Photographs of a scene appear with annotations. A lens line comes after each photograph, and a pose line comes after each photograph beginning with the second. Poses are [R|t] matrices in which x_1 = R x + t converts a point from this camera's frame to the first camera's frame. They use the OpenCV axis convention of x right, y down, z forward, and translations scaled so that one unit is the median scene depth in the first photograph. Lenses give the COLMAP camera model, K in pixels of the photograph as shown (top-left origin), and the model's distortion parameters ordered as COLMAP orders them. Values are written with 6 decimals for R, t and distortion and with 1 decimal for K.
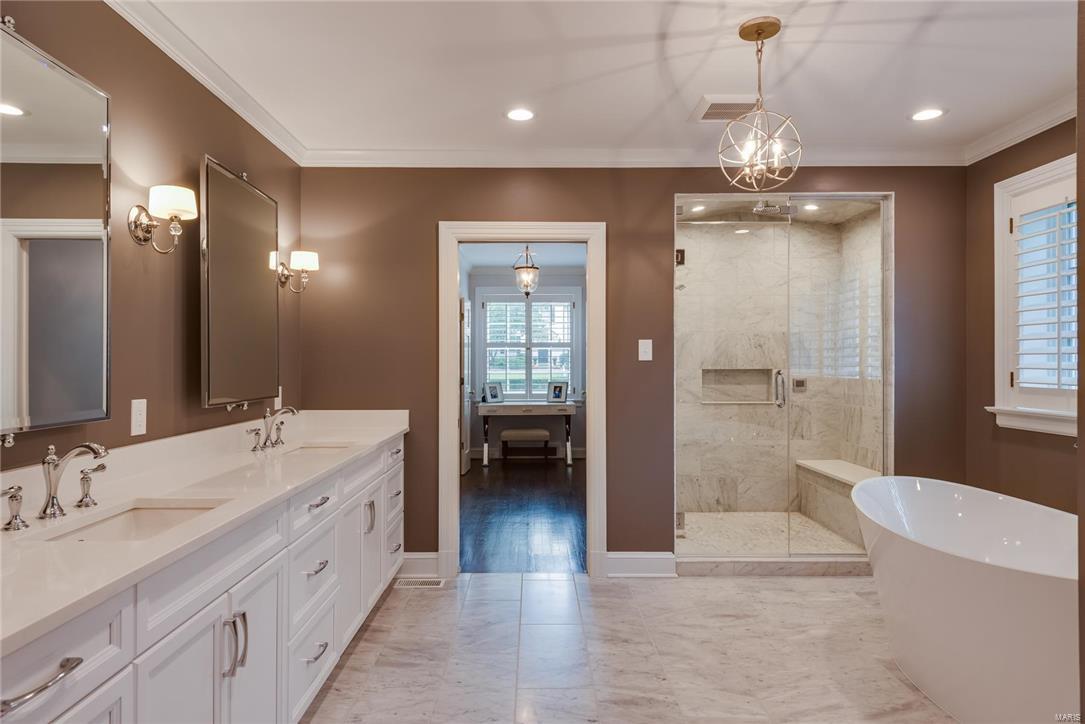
lens RADIAL K [[657.8, 0, 536.5], [0, 657.8, 354.2], [0, 0, 1]] dist [0.004856, -0.001701]
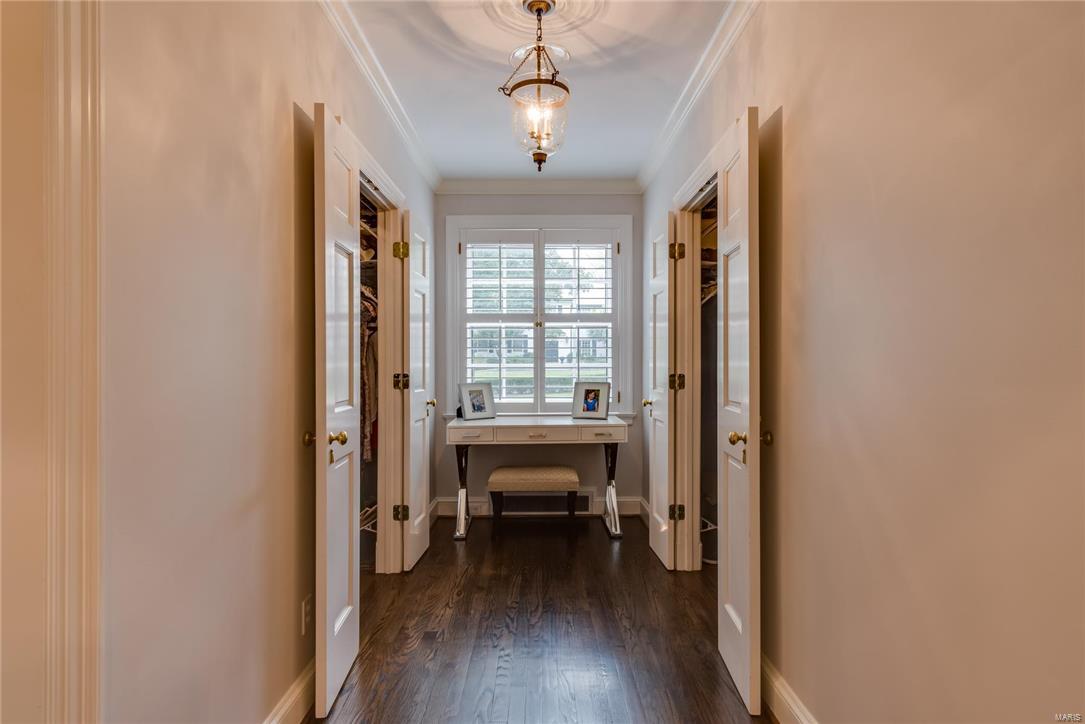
lens RADIAL K [[538.4, 0, 540.2], [0, 538.4, 362.0], [0, 0, 1]] dist [0.015557, 0.000042]
pose [[0.999996, 0.000183, -0.002917, -0.009919], [-0.000193, 0.999994, -0.003449, 0.026285], [0.002916, 0.003450, 0.999990, 0.535443]]
